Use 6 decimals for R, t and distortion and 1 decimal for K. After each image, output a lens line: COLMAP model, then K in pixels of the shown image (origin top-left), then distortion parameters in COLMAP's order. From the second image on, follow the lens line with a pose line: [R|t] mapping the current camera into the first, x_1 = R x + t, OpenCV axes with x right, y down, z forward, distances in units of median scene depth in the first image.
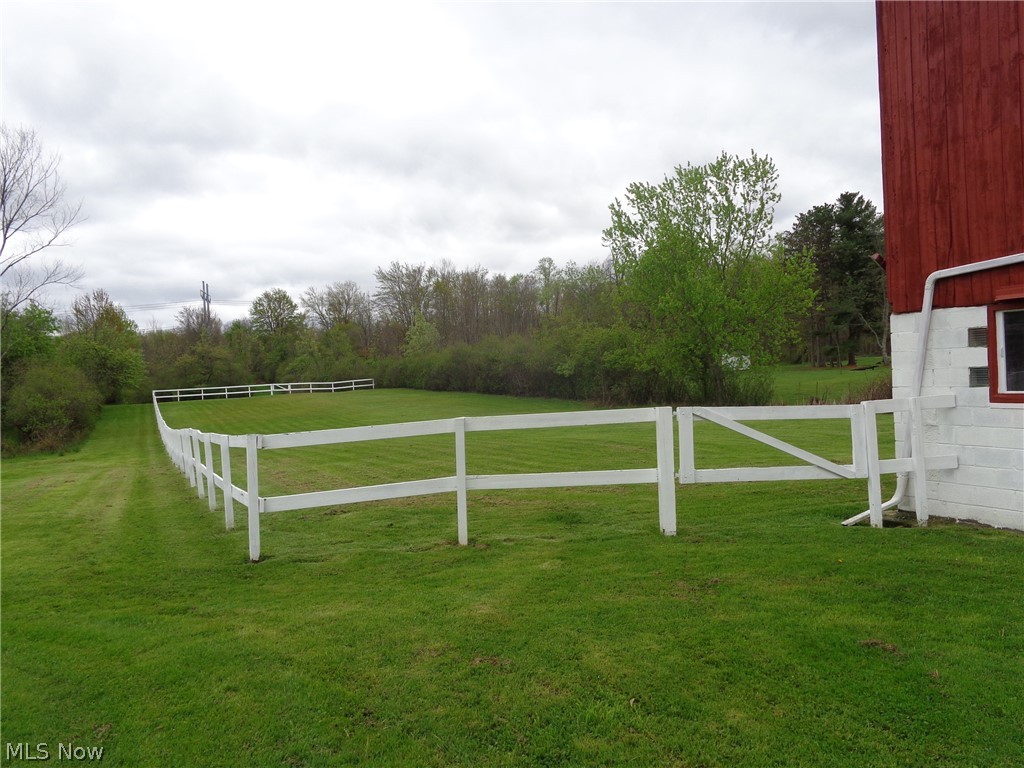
lens RADIAL K [[758.7, 0, 512.0], [0, 758.7, 384.0], [0, 0, 1]] dist [-0.007147, 0.001576]
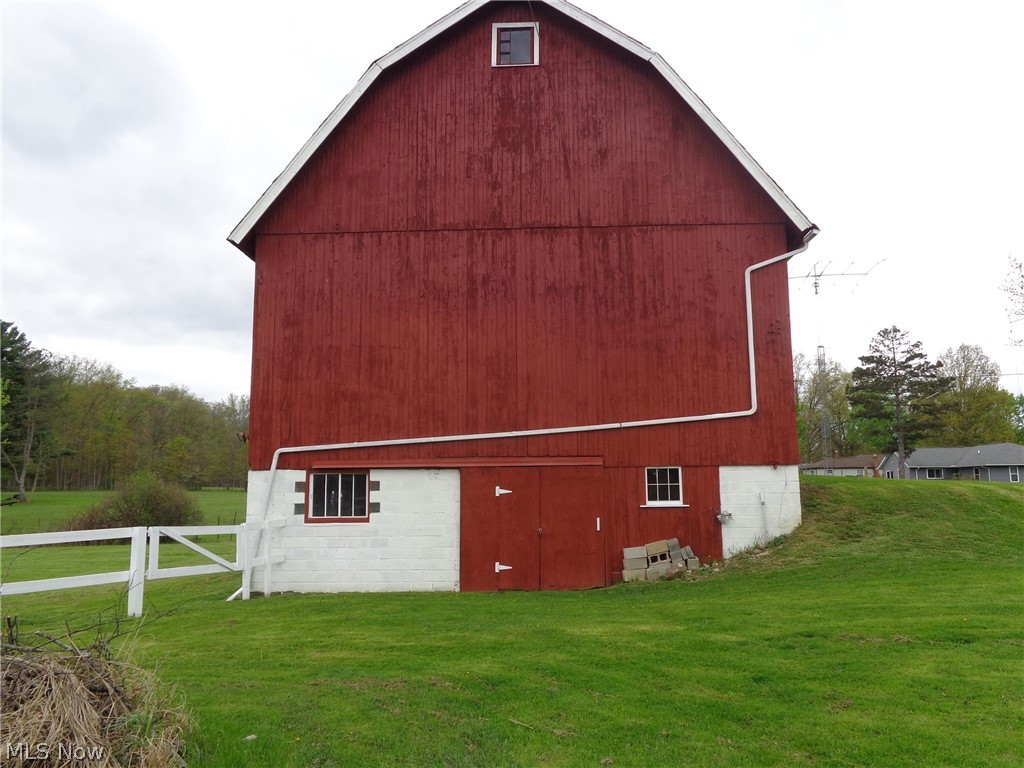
lens RADIAL K [[758.7, 0, 512.0], [0, 758.7, 384.0], [0, 0, 1]] dist [-0.007147, 0.001576]
pose [[0.484003, 0.157434, 0.860788, -0.727139], [0.000123, 0.983671, -0.179977, 0.022395], [-0.875066, 0.087216, 0.476081, -0.330048]]
